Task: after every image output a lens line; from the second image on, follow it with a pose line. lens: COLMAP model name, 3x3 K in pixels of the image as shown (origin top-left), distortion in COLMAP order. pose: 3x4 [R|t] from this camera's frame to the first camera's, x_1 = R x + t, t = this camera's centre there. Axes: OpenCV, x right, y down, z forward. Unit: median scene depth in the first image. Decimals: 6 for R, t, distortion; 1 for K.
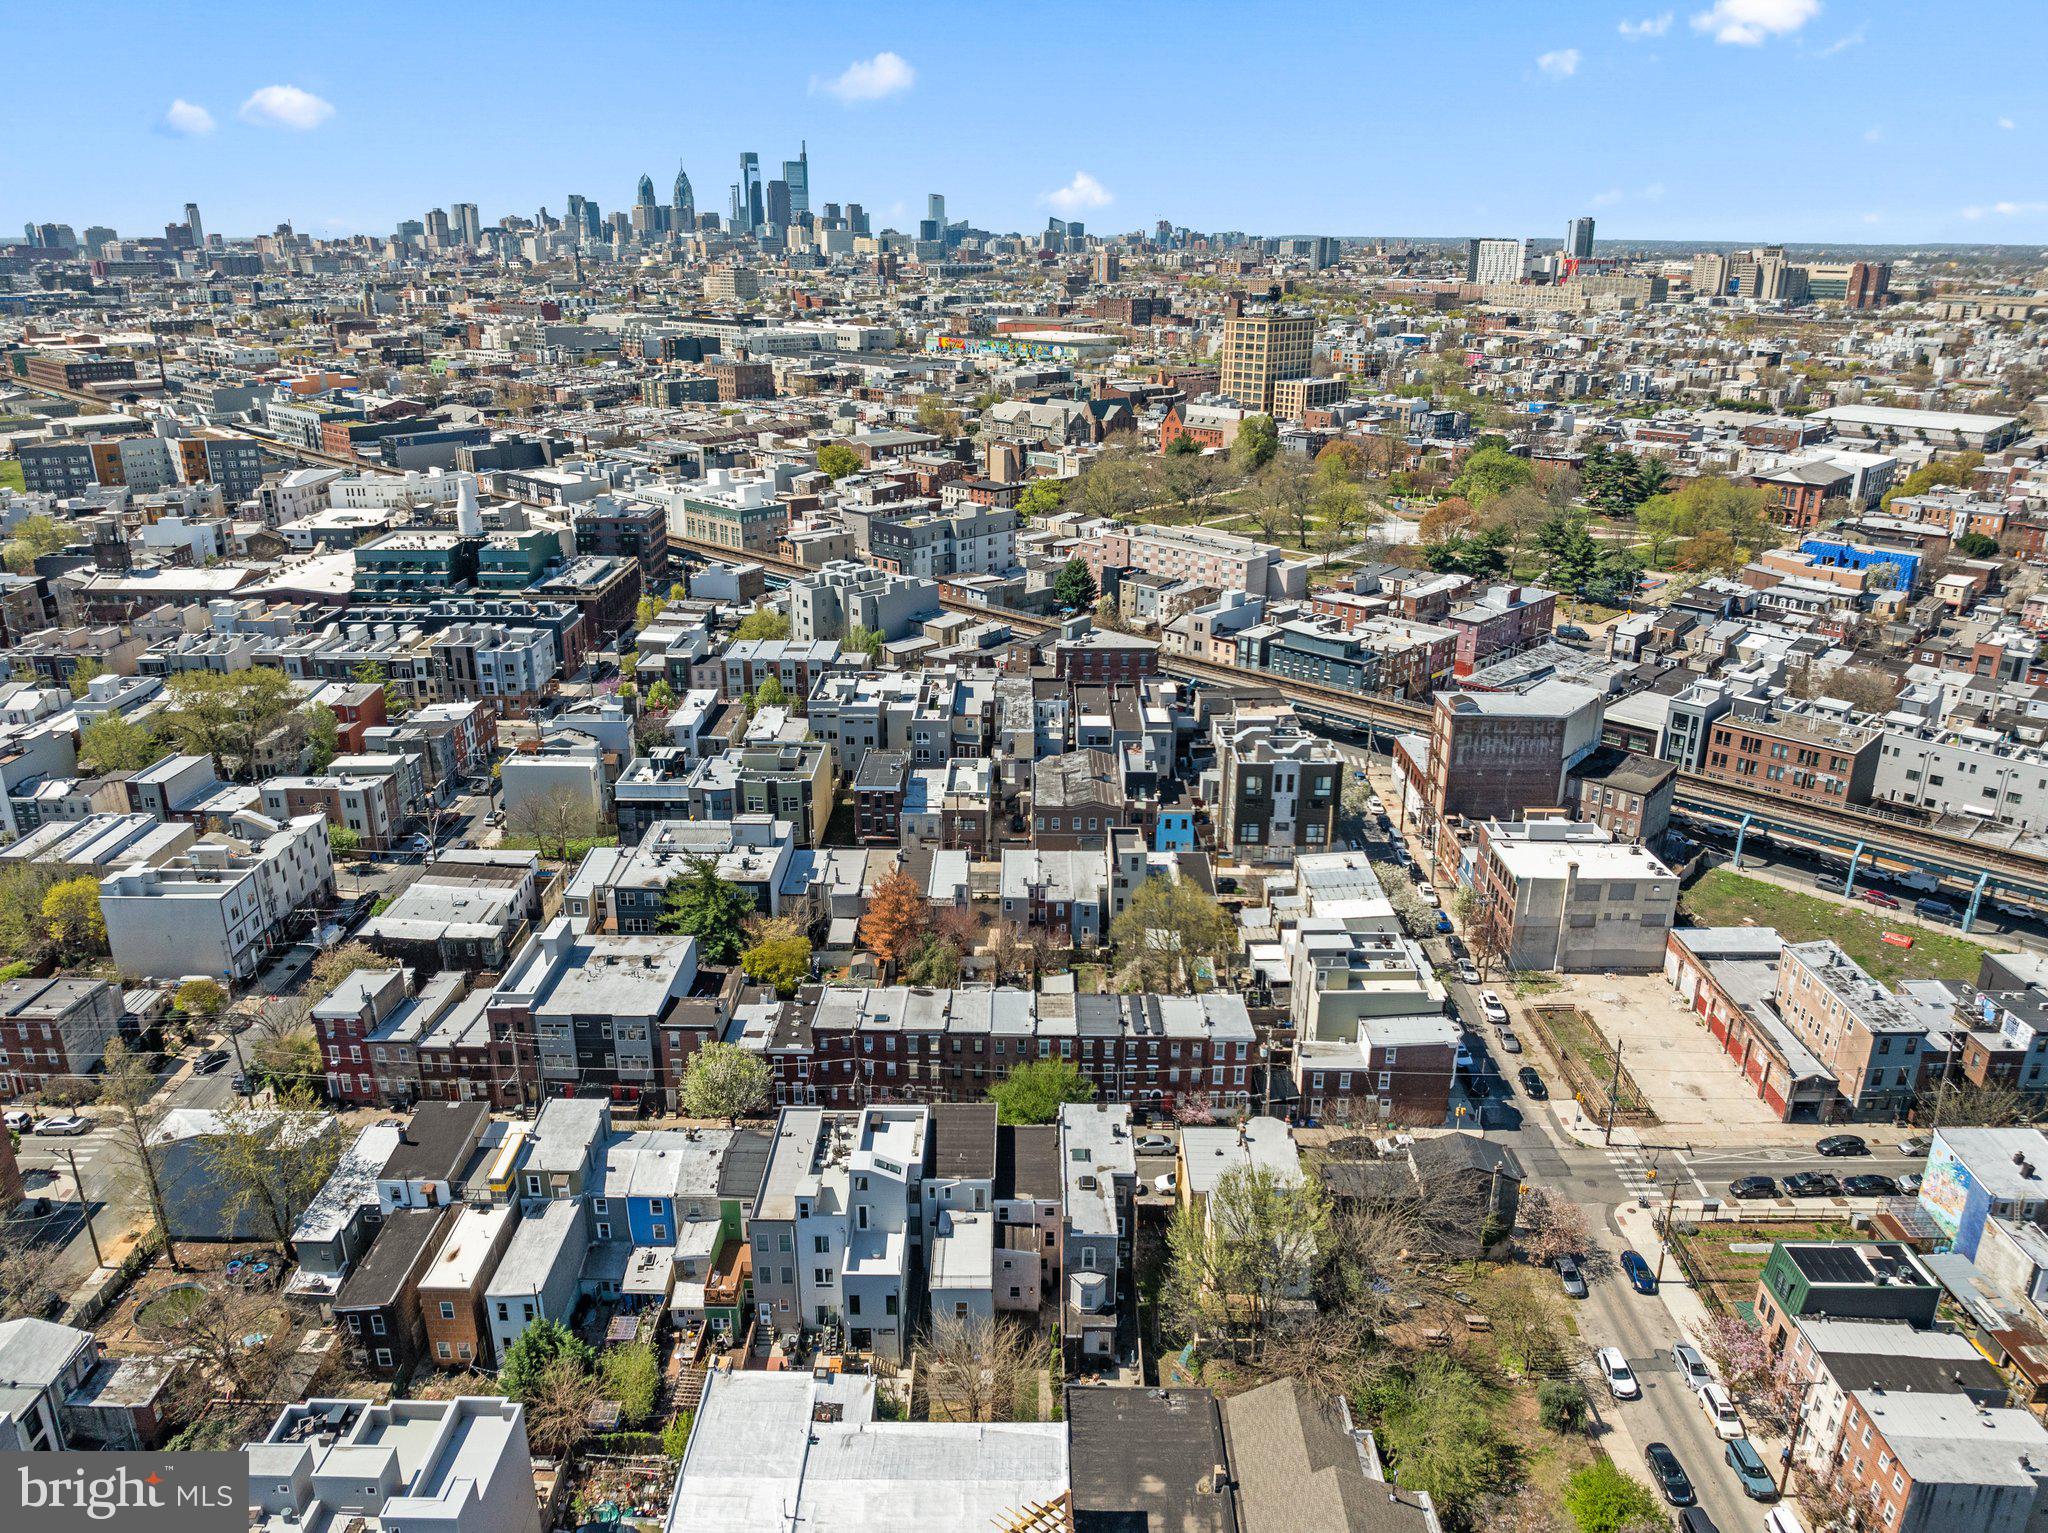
lens RADIAL K [[1473.9, 0, 1024.0], [0, 1473.9, 766.5], [0, 0, 1]] dist [-0.039777, 0.006315]
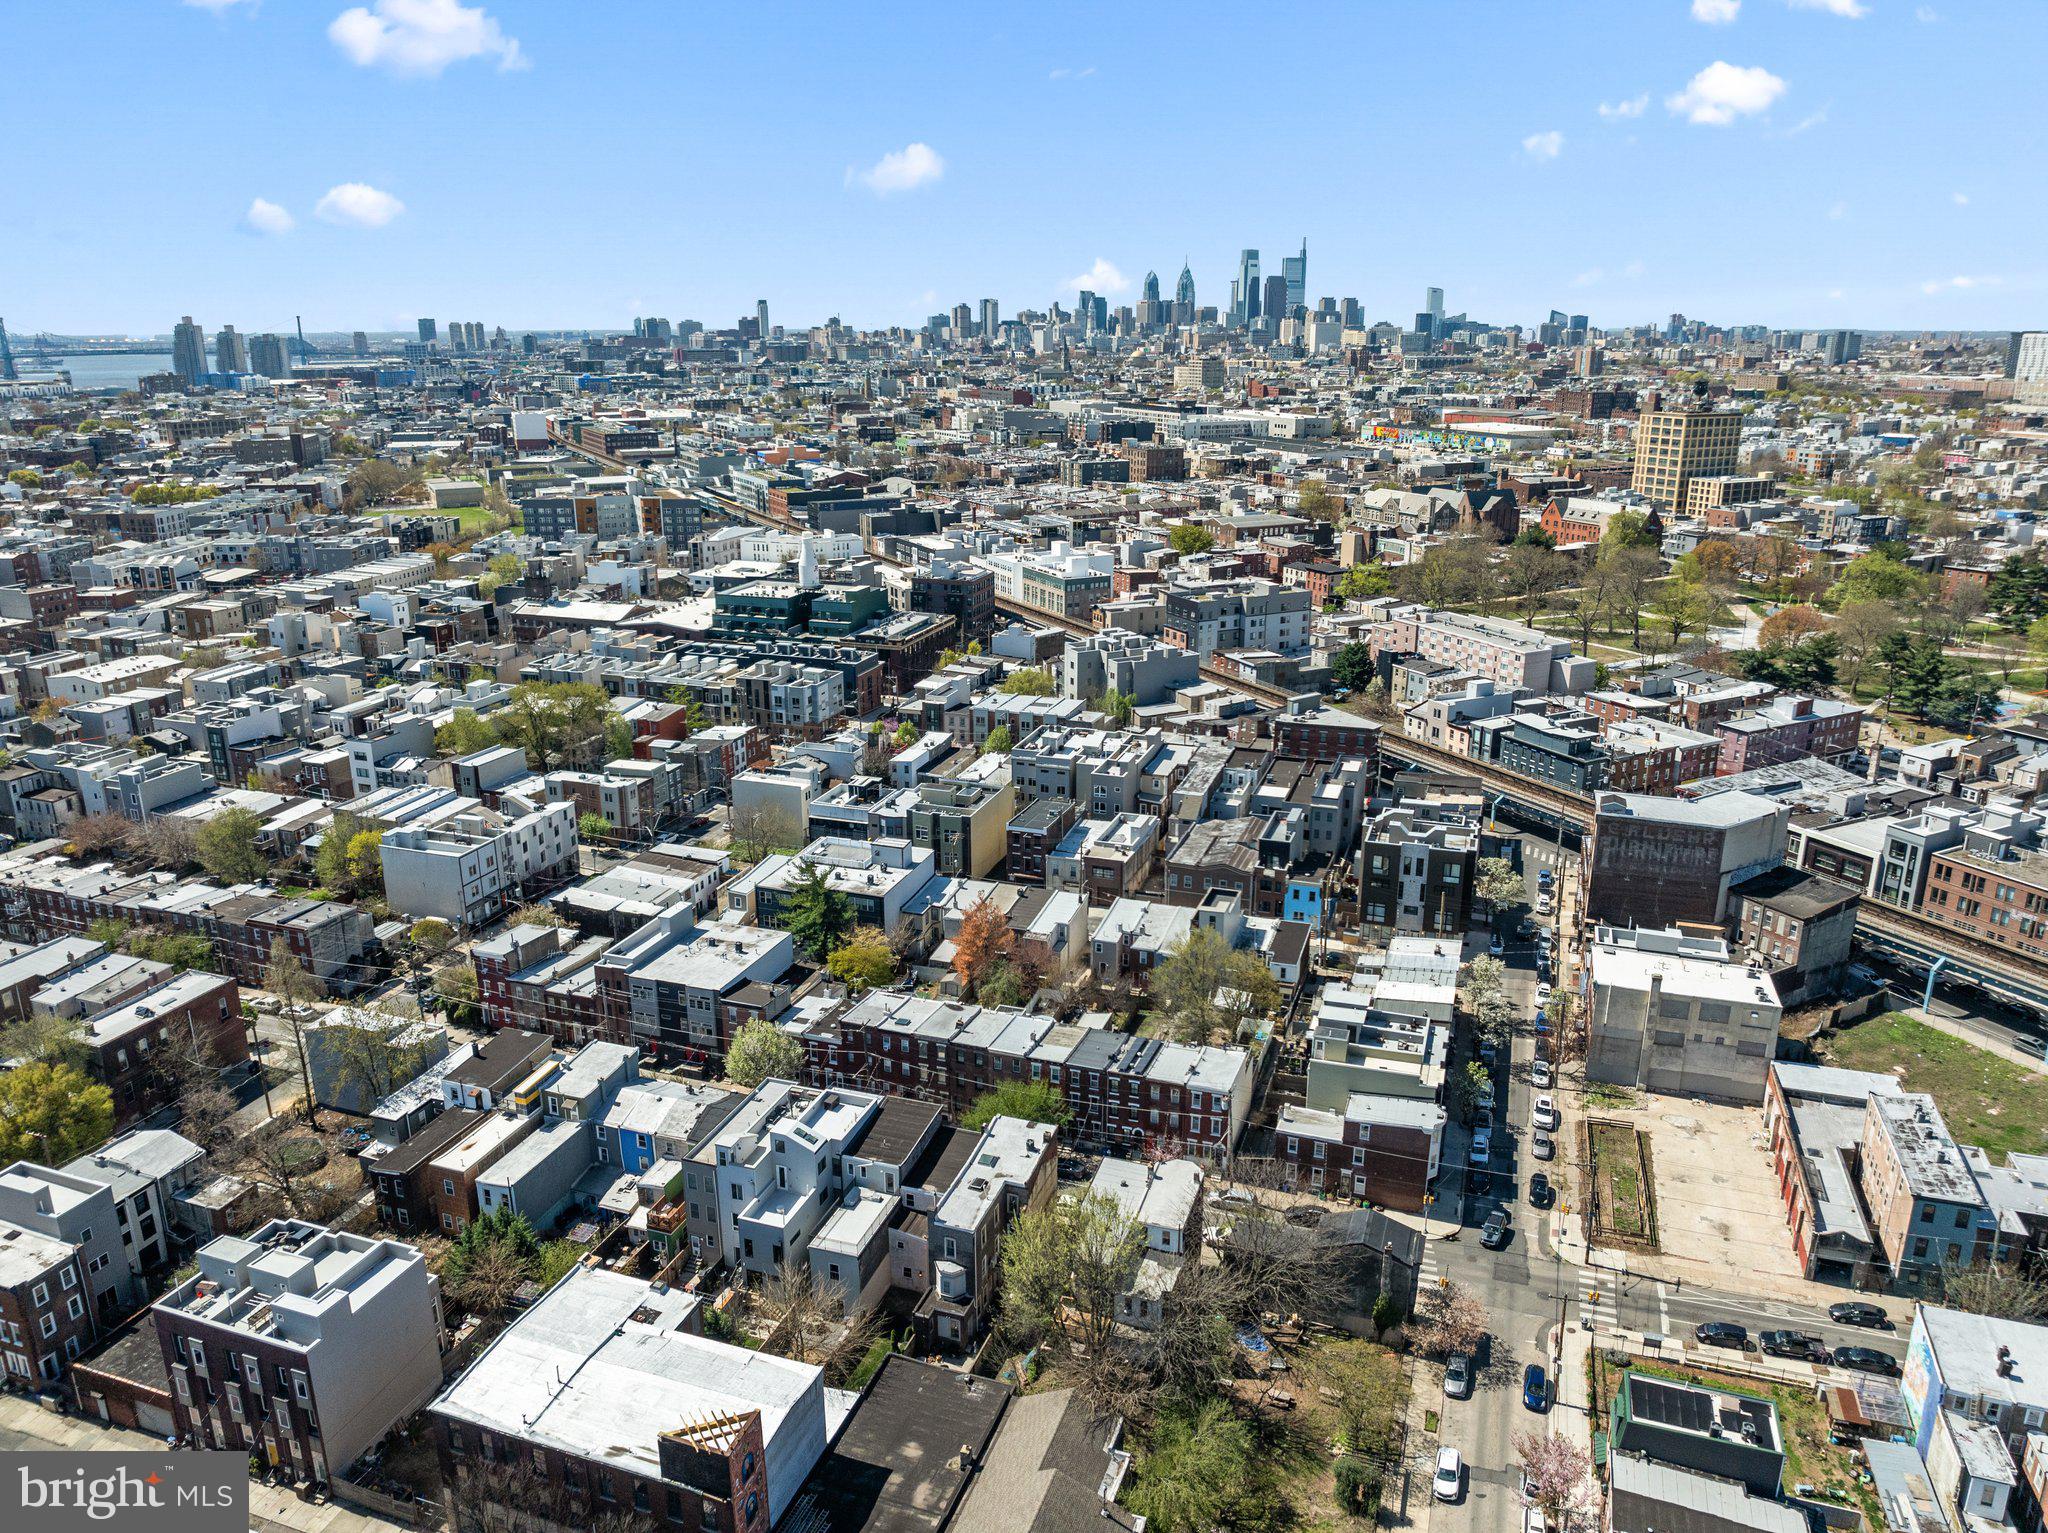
lens RADIAL K [[1451.6, 0, 1024.0], [0, 1451.6, 766.5], [0, 0, 1]] dist [-0.038283, -0.003203]
pose [[0.944653, 0.087879, -0.316081, 0.212924], [-0.104623, 0.993847, -0.036364, 0.006798], [0.310940, 0.067421, 0.948035, -0.012489]]
